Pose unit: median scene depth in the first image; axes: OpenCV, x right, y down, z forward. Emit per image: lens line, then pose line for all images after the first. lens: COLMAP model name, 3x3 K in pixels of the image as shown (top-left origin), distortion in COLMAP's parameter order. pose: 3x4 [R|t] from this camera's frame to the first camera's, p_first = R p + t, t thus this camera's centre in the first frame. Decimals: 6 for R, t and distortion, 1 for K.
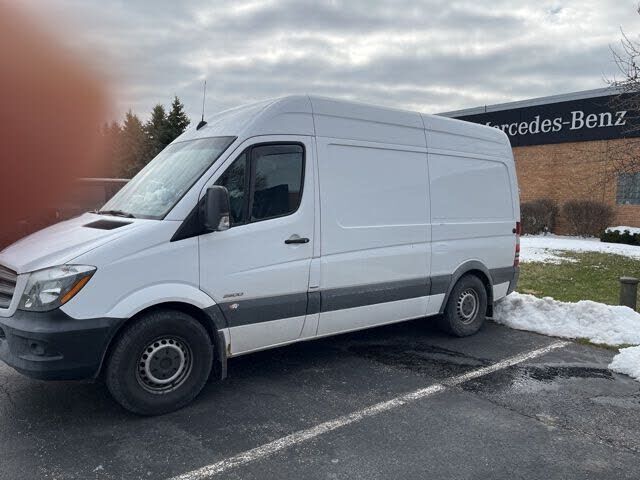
lens RADIAL K [[512.7, 0, 320.0], [0, 512.7, 240.0], [0, 0, 1]] dist [0.004566, 0.000683]
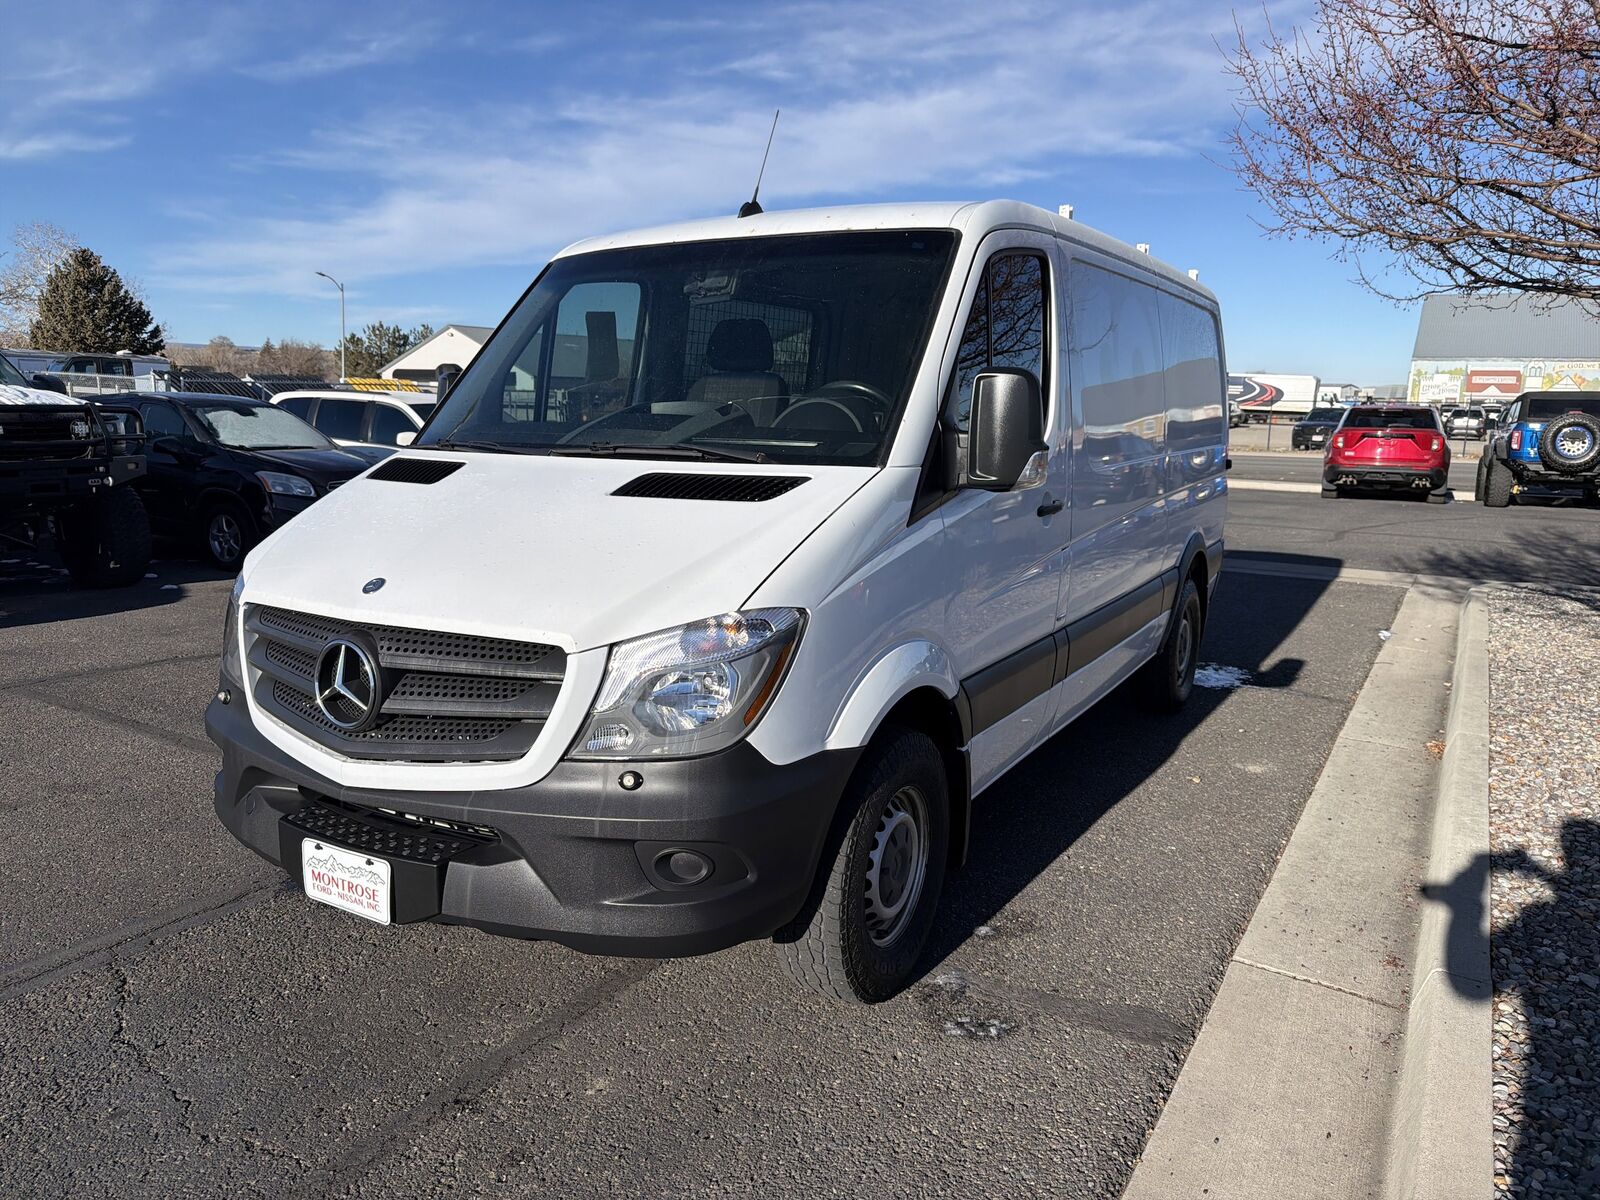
lens RADIAL K [[1281.7, 0, 800.0], [0, 1281.7, 600.0], [0, 0, 1]] dist [0.004566, 0.000683]
pose [[0.920835, -0.079643, 0.381732, -0.743059], [0.048318, 0.994681, 0.090971, -0.031714], [-0.386946, -0.065324, 0.919785, 0.206986]]
